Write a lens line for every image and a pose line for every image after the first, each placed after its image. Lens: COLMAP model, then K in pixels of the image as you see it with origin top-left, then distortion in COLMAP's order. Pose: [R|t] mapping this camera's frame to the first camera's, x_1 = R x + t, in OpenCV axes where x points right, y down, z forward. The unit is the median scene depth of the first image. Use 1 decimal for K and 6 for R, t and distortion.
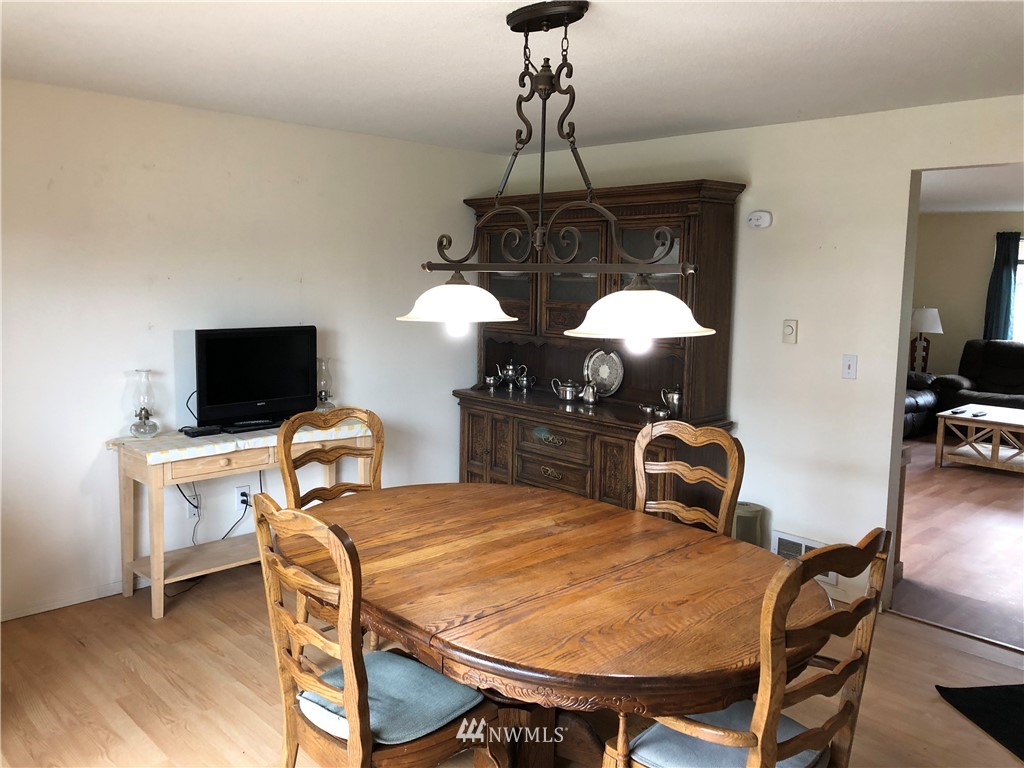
lens RADIAL K [[831.5, 0, 501.2], [0, 831.5, 397.4], [0, 0, 1]] dist [0.037057, -0.039504]
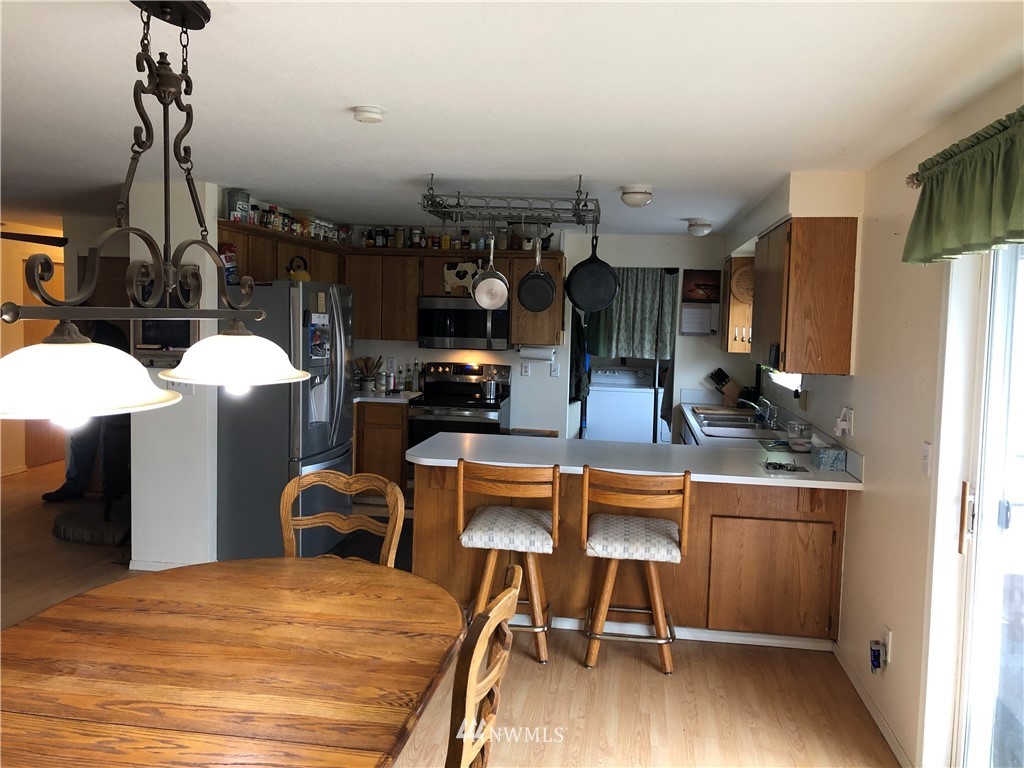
lens RADIAL K [[831.5, 0, 515.1], [0, 831.5, 383.4], [0, 0, 1]] dist [0.037057, -0.039504]
pose [[-0.616710, -0.096416, 0.781264, -0.736022], [0.084941, 0.978525, 0.187811, -0.197724], [-0.782594, 0.182186, -0.595276, 1.149991]]
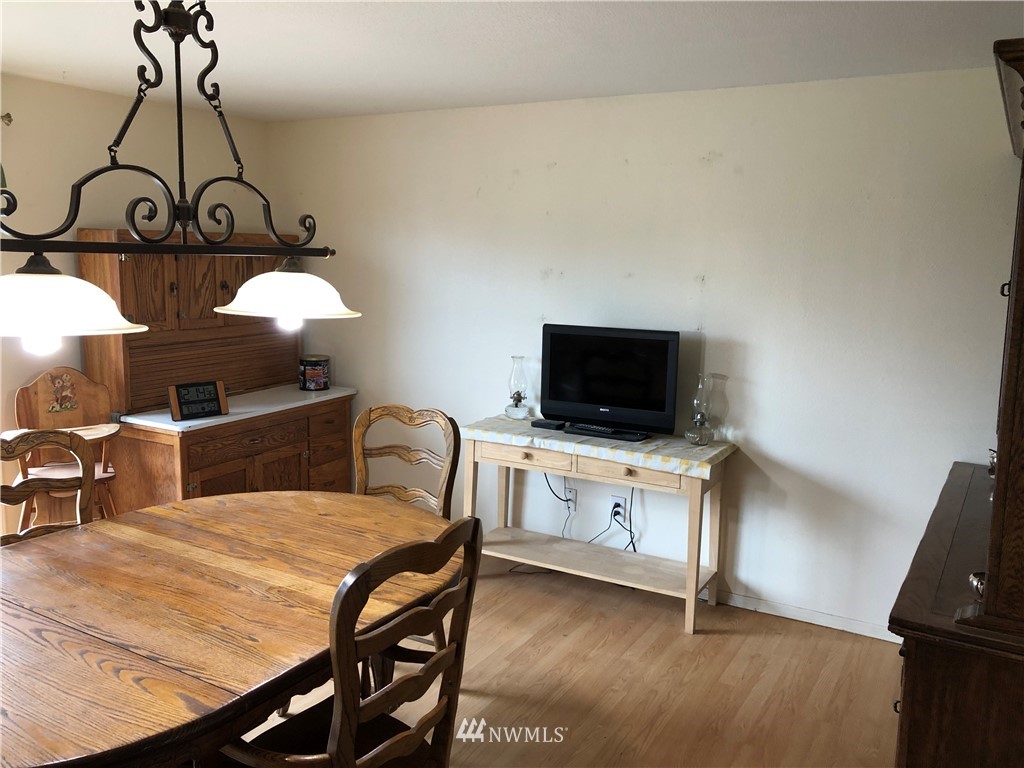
lens RADIAL K [[831.5, 0, 513.7], [0, 831.5, 376.5], [0, 0, 1]] dist [0.037057, -0.039504]
pose [[0.288907, 0.125965, -0.949034, 0.880664], [-0.160530, 0.983645, 0.081690, -0.140991], [0.943802, 0.128748, 0.304403, 1.010054]]
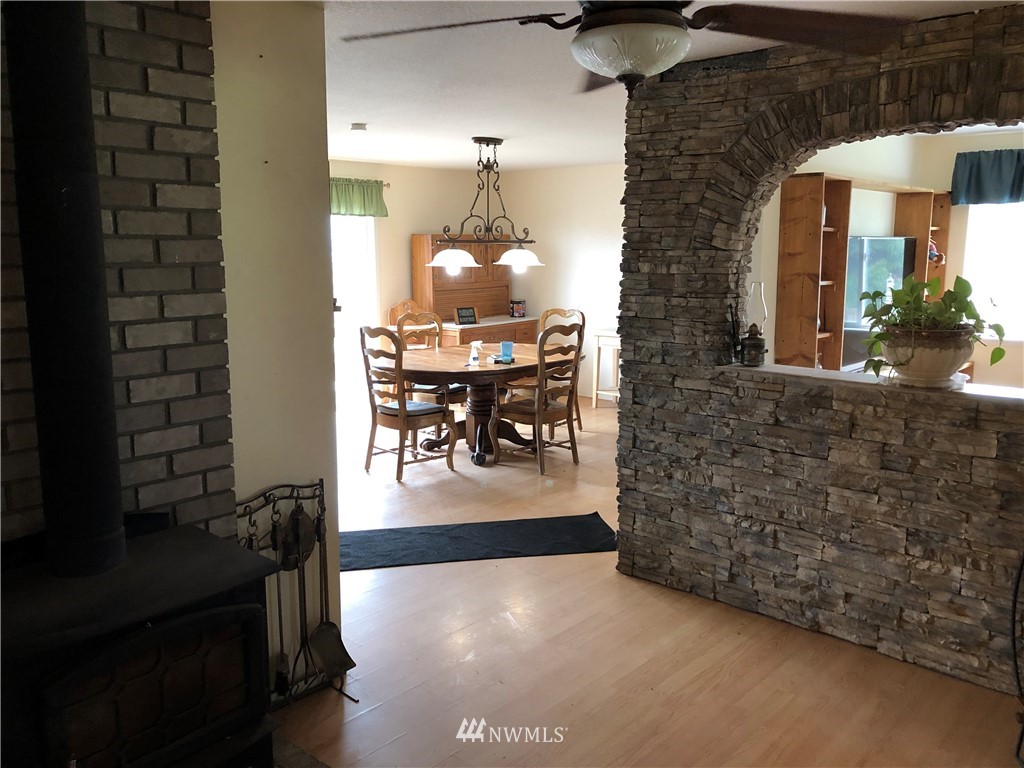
lens RADIAL K [[831.5, 0, 515.2], [0, 831.5, 376.9], [0, 0, 1]] dist [0.037057, -0.039504]
pose [[0.089782, 0.133876, -0.986923, 2.404748], [-0.148505, 0.981646, 0.119651, -0.061969], [0.984828, 0.135821, 0.108015, 0.814724]]
